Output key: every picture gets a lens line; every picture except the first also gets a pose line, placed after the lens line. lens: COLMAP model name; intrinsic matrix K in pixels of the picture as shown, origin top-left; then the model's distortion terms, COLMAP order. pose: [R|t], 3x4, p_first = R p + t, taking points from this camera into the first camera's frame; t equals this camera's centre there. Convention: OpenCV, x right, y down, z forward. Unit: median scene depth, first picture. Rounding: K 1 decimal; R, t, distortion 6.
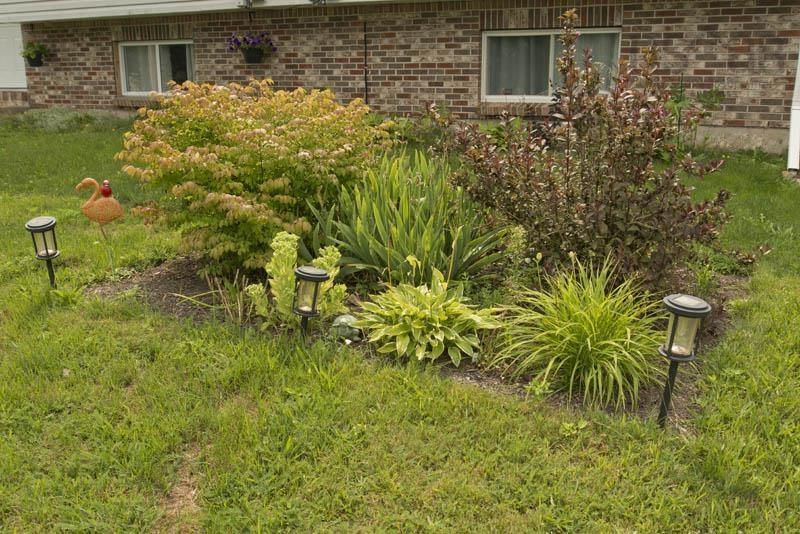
lens RADIAL K [[799.9, 0, 400.0], [0, 799.9, 267.0], [0, 0, 1]] dist [-0.034778, -0.007992]
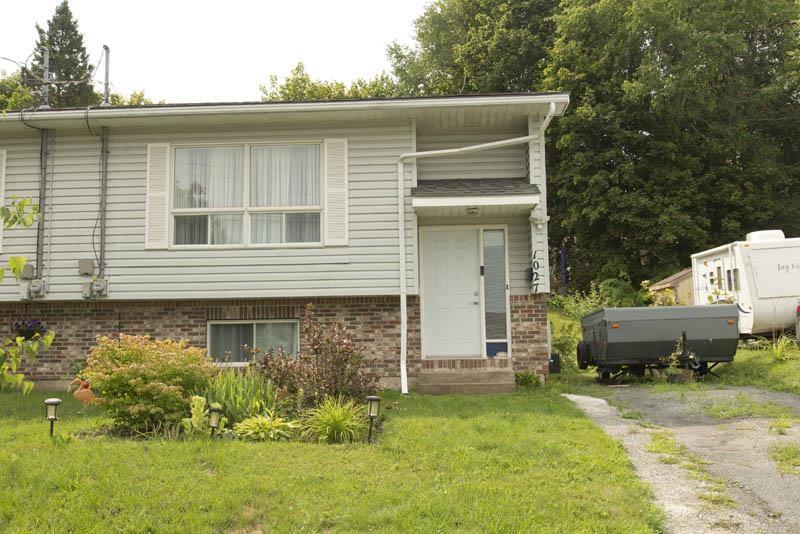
lens RADIAL K [[831.3, 0, 400.0], [0, 831.3, 267.0], [0, 0, 1]] dist [-0.005162, -0.005566]
pose [[0.901070, 0.047489, 0.431065, -0.247010], [0.112201, 0.934614, -0.337501, 0.176777], [-0.418907, 0.352478, 0.836825, -0.490354]]
